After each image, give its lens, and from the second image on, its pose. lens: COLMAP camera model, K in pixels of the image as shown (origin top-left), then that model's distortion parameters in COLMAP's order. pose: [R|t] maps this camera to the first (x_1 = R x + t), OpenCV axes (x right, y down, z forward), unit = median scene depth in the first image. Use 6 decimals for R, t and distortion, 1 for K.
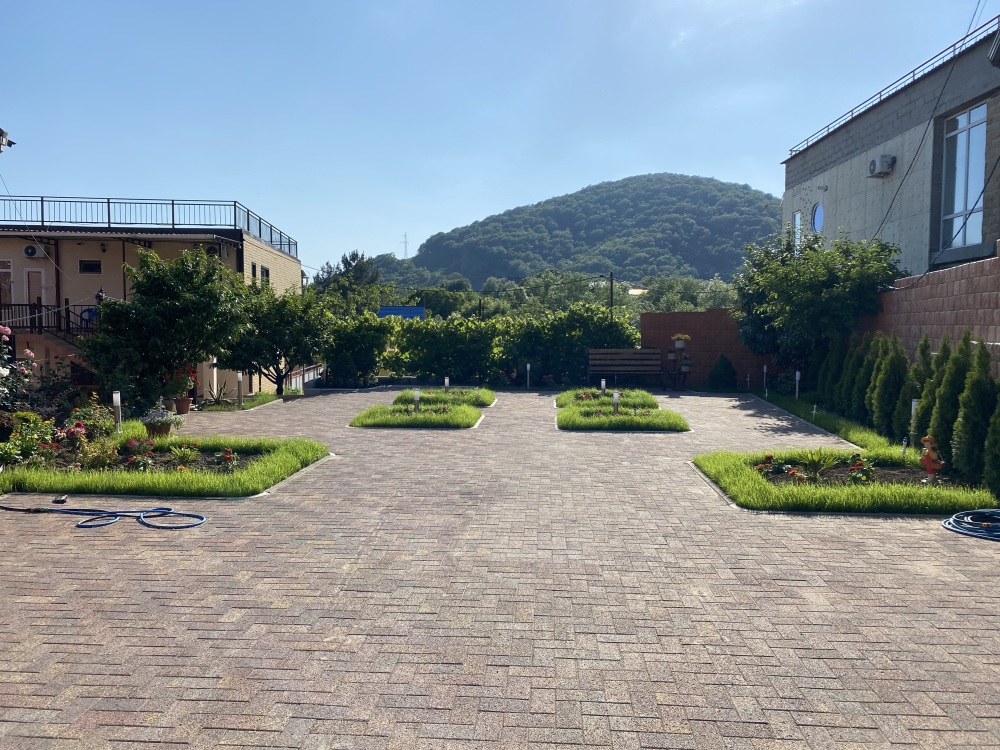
lens RADIAL K [[777.2, 0, 500.0], [0, 777.2, 375.0], [0, 0, 1]] dist [0.040551, -0.041339]
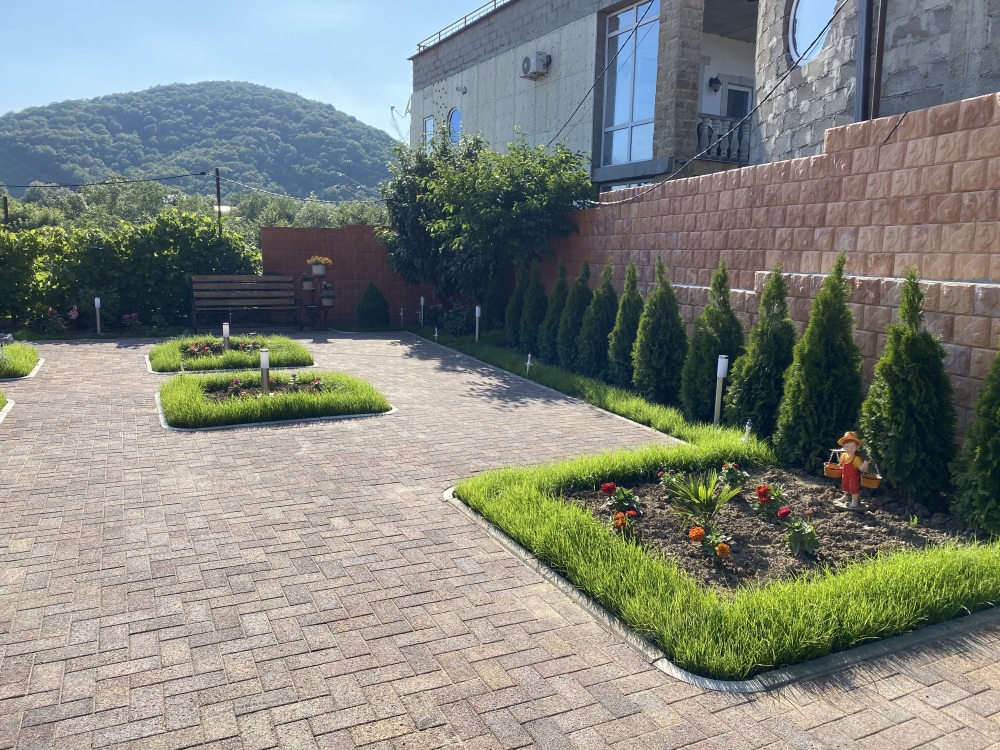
lens RADIAL K [[777.2, 0, 500.0], [0, 777.2, 375.0], [0, 0, 1]] dist [0.040551, -0.041339]
pose [[0.872121, -0.060593, 0.485525, 0.006811], [0.012511, 0.994740, 0.101669, -0.010793], [-0.489131, -0.082593, 0.868291, 0.209195]]
